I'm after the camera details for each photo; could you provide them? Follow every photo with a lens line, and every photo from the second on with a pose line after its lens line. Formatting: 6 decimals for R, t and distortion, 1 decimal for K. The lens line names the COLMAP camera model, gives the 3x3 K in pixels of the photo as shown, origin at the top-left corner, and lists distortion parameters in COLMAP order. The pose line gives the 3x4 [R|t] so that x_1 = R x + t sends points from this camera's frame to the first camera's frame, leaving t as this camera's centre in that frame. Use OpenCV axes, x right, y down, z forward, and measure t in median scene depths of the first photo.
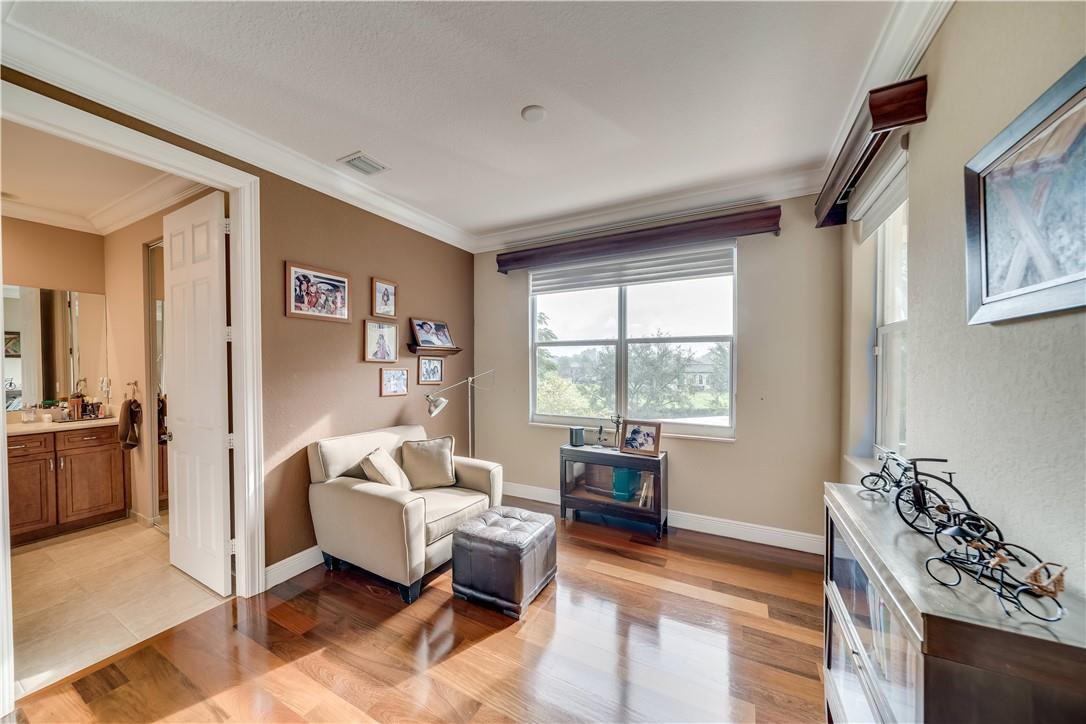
lens RADIAL K [[375.6, 0, 540.2], [0, 375.6, 369.0], [0, 0, 1]] dist [-0.003511, -0.000107]
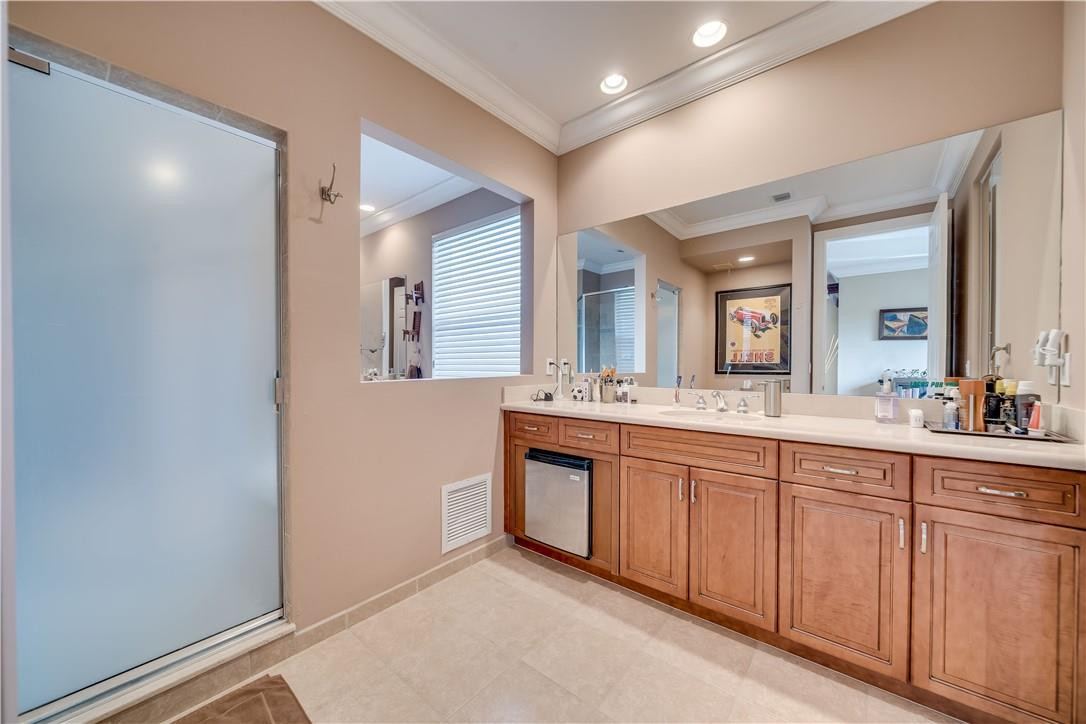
lens RADIAL K [[375.6, 0, 540.2], [0, 375.6, 369.0], [0, 0, 1]] dist [-0.003511, -0.000107]
pose [[-0.232186, 0.017773, -0.972509, -0.739225], [-0.005940, 0.999788, 0.019690, 0.062262], [0.972653, 0.010349, -0.232031, 0.638668]]
